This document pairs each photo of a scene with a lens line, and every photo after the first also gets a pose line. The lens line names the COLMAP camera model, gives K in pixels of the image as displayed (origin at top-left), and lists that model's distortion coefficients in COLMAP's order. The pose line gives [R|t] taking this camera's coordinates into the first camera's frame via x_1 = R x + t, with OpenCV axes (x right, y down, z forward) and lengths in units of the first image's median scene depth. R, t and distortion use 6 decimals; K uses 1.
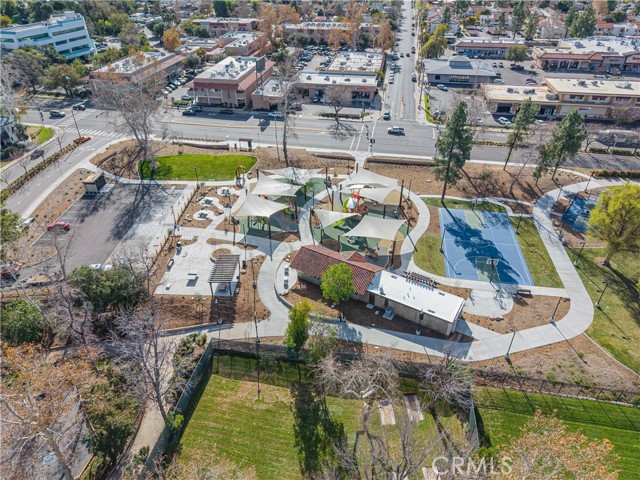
lens RADIAL K [[432.6, 0, 320.5], [0, 432.6, 240.1], [0, 0, 1]] dist [0.011537, -0.008022]
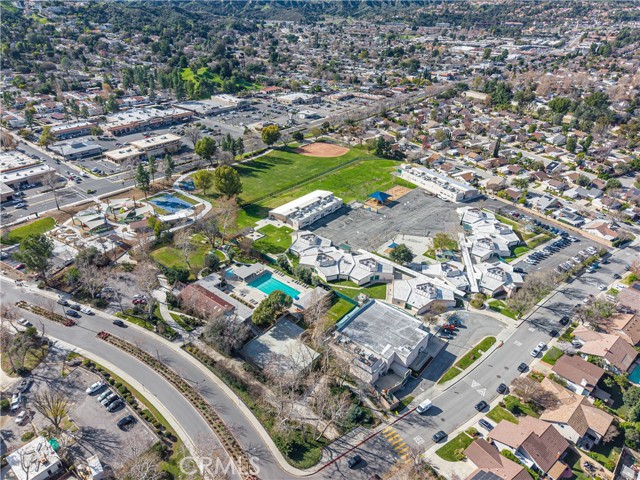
lens RADIAL K [[432.6, 0, 321.6], [0, 432.6, 238.6], [0, 0, 1]] dist [0.011537, -0.008022]
pose [[0.494363, -0.415746, 0.763388, -1.160039], [0.472246, 0.865757, 0.165674, 0.163921], [-0.729787, 0.278604, 0.624333, -1.204610]]
